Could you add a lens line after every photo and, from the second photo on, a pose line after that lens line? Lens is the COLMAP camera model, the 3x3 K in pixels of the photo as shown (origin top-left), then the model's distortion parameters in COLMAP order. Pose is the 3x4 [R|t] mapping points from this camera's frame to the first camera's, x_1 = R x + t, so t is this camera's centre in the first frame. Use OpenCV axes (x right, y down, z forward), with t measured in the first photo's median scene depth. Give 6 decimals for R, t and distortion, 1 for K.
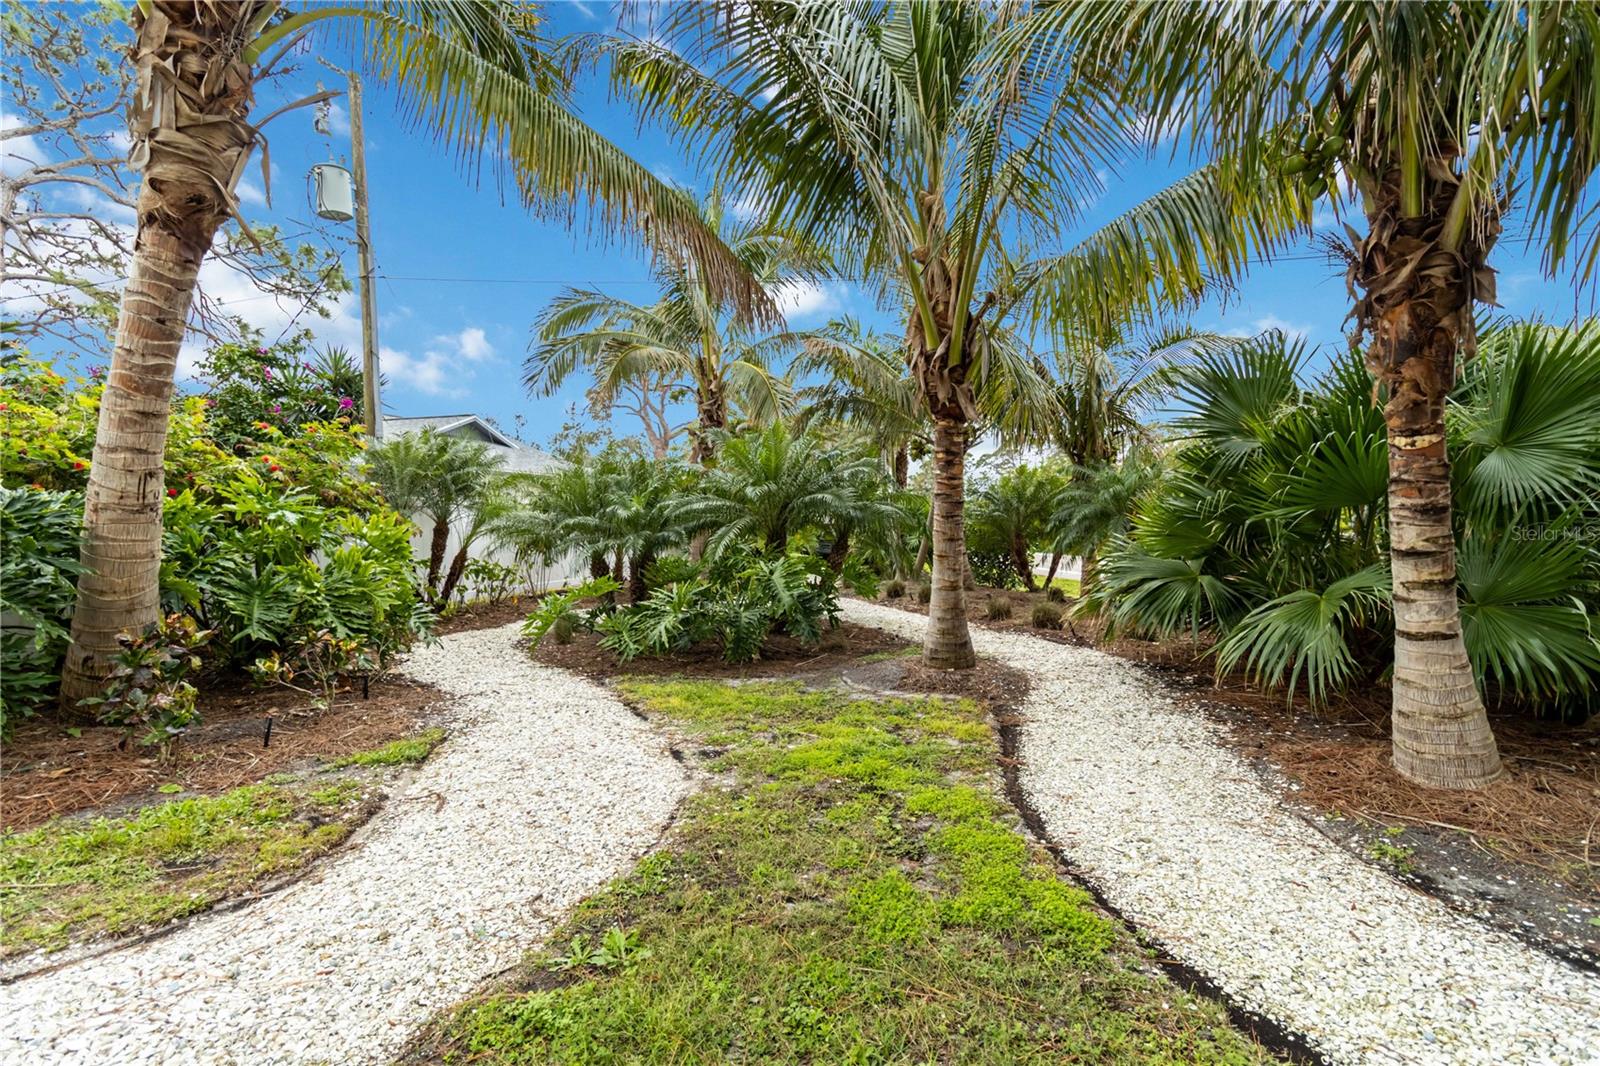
lens RADIAL K [[742.4, 0, 789.0], [0, 742.4, 524.2], [0, 0, 1]] dist [0.001913, 0.000309]
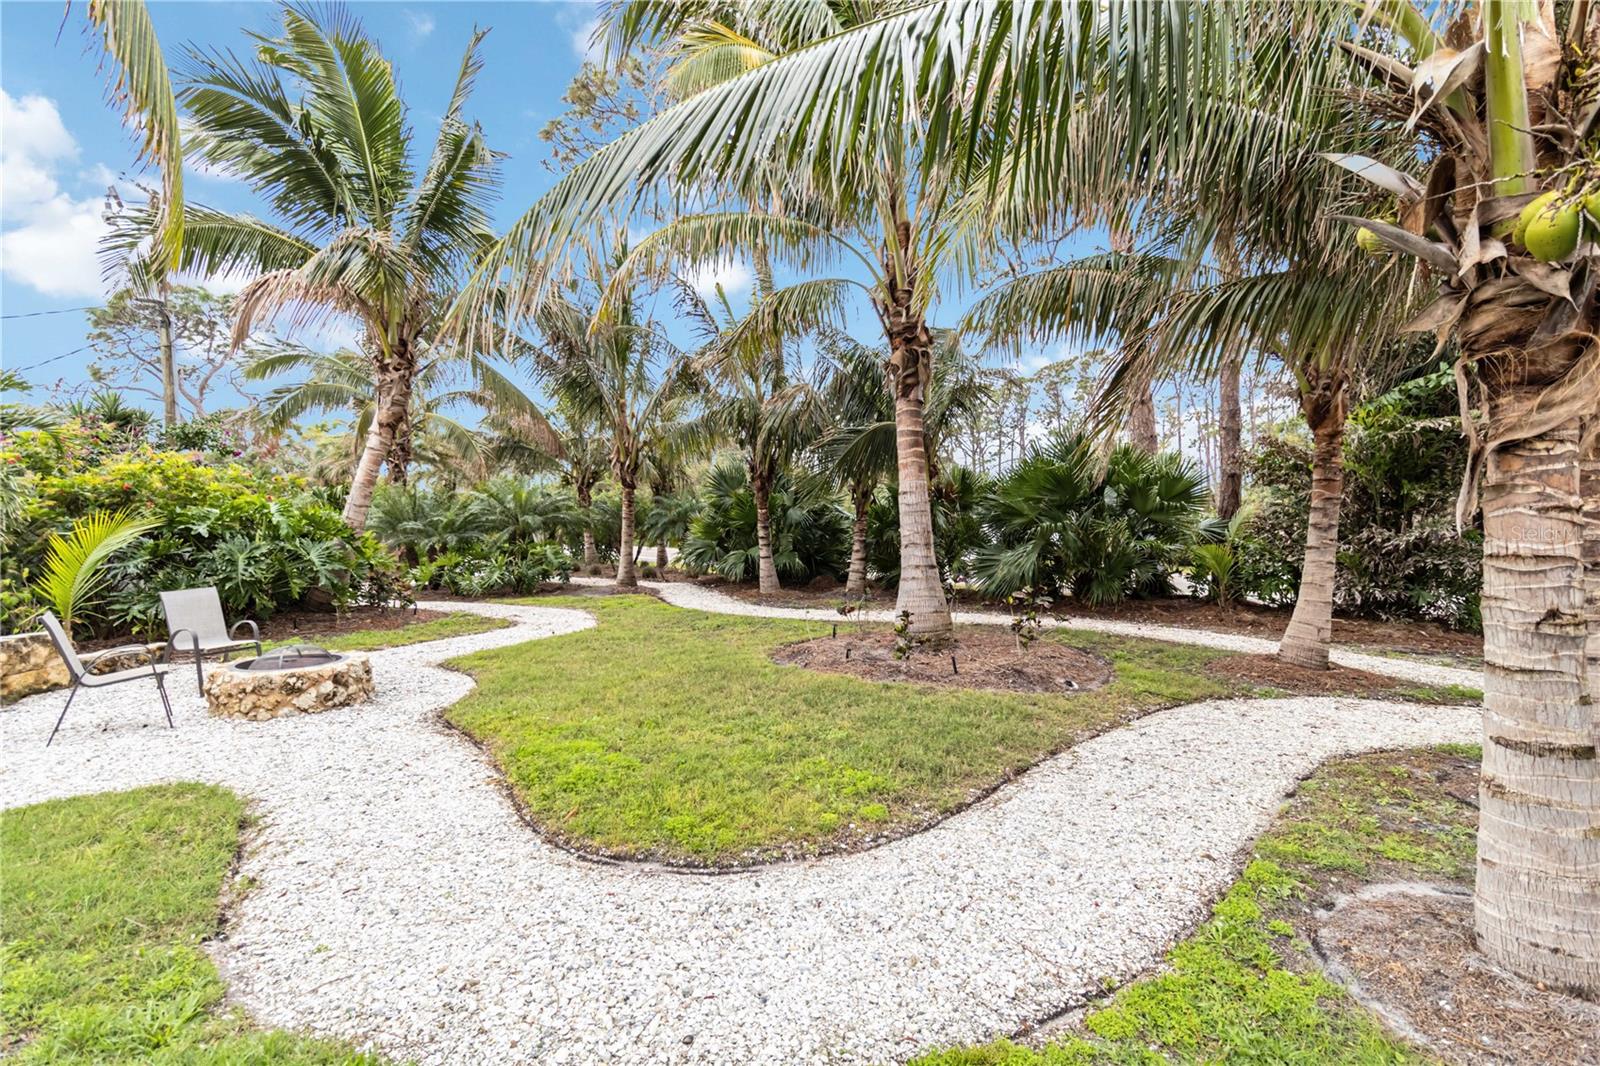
lens RADIAL K [[742.4, 0, 789.0], [0, 742.4, 524.2], [0, 0, 1]] dist [0.001913, 0.000309]
pose [[0.819693, -0.007459, 0.572755, -1.023231], [0.001285, 0.999937, 0.011182, -0.059799], [-0.572802, -0.008430, 0.819650, -1.800710]]
